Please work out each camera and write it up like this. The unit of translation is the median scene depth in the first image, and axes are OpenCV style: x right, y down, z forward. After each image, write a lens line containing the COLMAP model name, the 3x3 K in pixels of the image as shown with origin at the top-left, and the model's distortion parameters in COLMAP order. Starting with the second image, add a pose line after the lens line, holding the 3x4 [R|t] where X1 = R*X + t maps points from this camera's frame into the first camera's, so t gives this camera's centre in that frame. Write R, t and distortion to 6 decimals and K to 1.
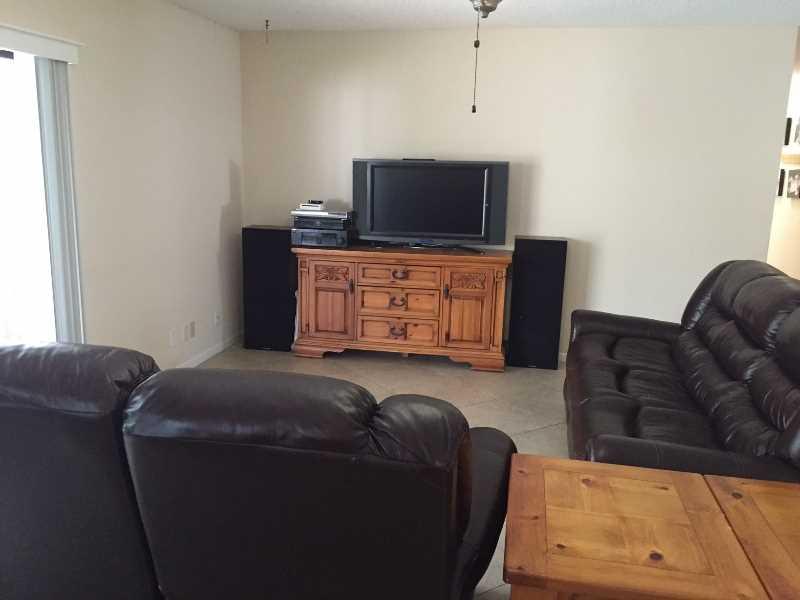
lens RADIAL K [[692.7, 0, 397.3], [0, 692.7, 298.8], [0, 0, 1]] dist [0.012013, 0.002252]
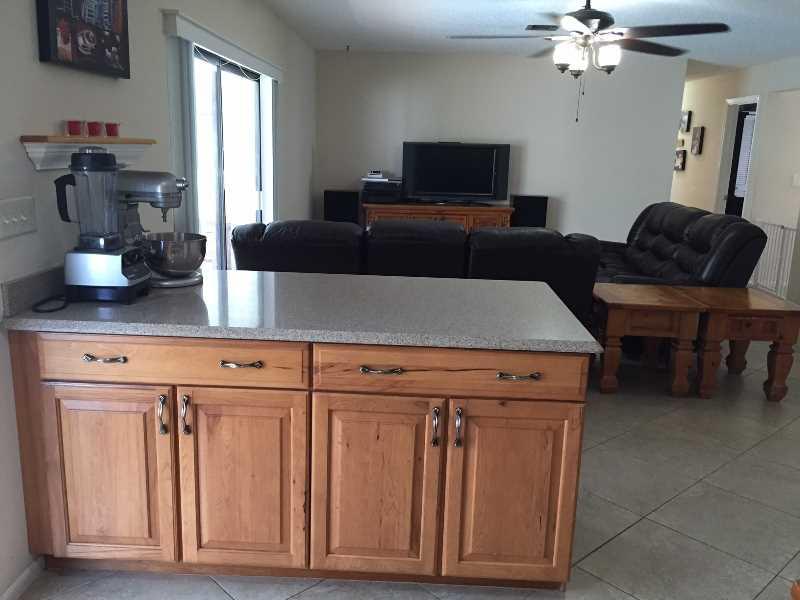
lens RADIAL K [[692.7, 0, 400.8], [0, 692.7, 299.7], [0, 0, 1]] dist [0.012013, 0.002252]
pose [[0.985516, -0.032880, 0.166363, -0.326600], [0.029314, 0.999286, 0.023845, 0.094672], [-0.167028, -0.018622, 0.985776, -0.441764]]
